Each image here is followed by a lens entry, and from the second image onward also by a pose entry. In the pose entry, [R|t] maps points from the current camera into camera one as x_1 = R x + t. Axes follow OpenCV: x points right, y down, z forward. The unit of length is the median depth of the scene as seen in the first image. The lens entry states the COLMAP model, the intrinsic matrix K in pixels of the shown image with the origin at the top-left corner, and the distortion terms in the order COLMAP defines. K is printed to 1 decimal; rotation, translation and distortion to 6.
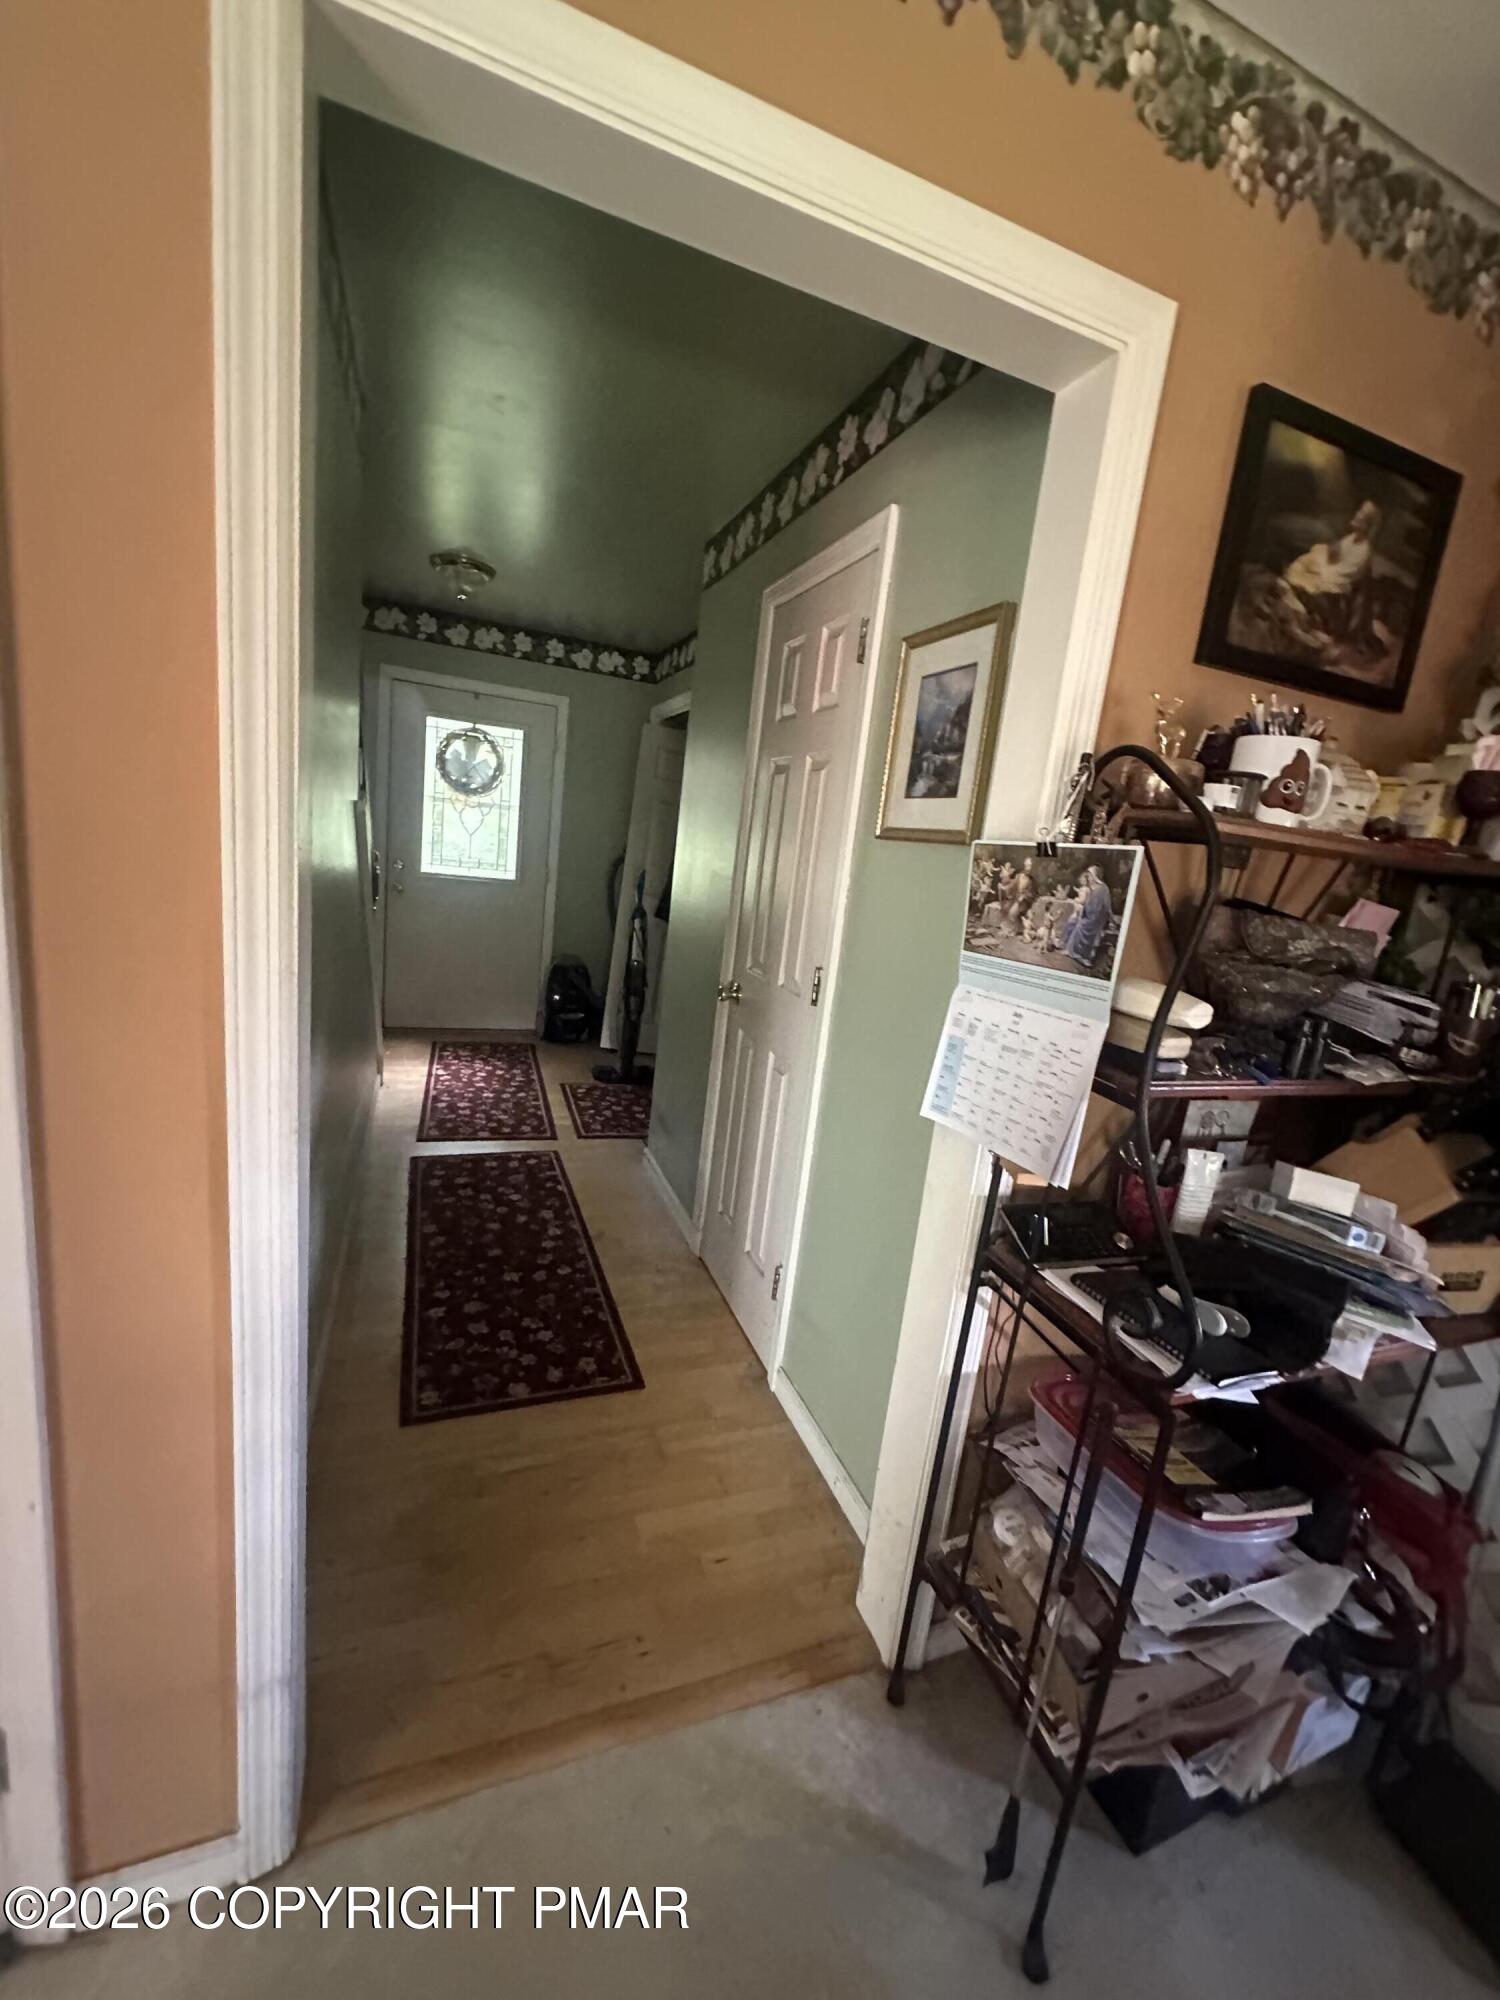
lens RADIAL K [[801.8, 0, 750.0], [0, 801.8, 1000.0], [0, 0, 1]] dist [-0.003480, 0.000290]
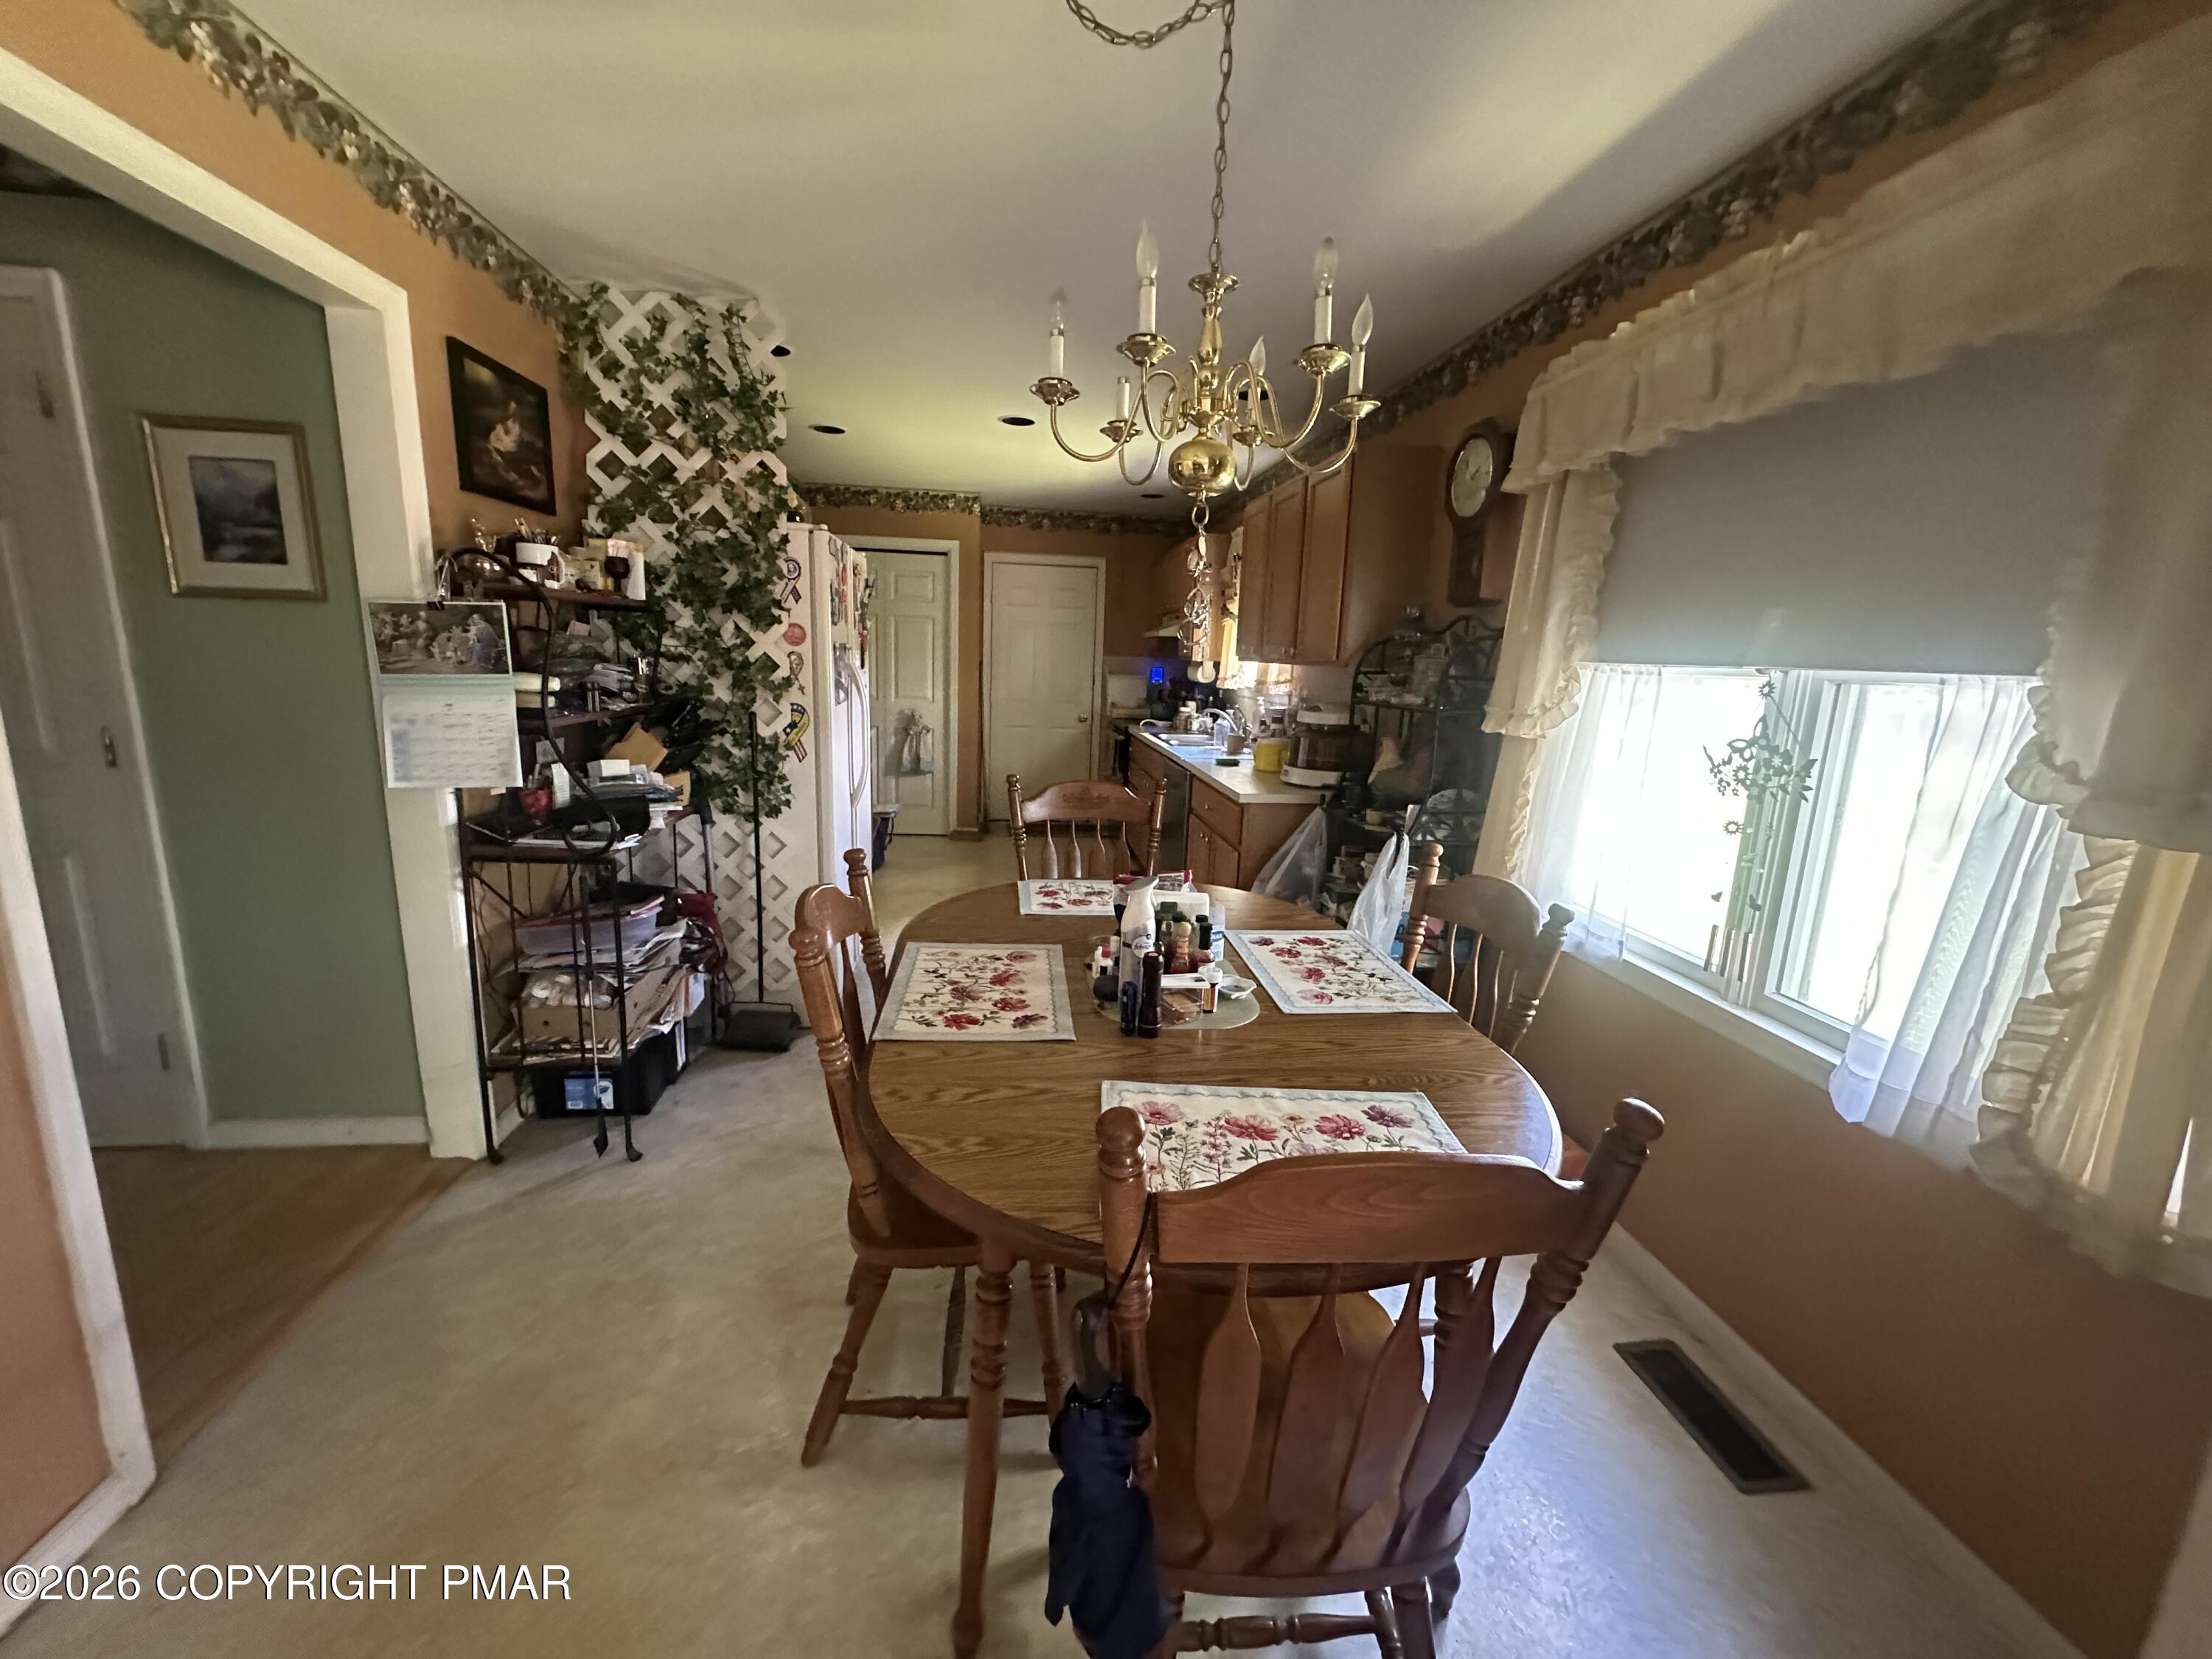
lens RADIAL K [[886.7, 0, 1106.0], [0, 886.7, 829.5], [0, 0, 1]] dist [-0.003480, 0.000290]
pose [[0.249189, -0.291284, 0.923612, -1.104875], [0.181395, 0.950856, 0.250936, 0.050617], [-0.951315, 0.105008, 0.289780, -0.823305]]
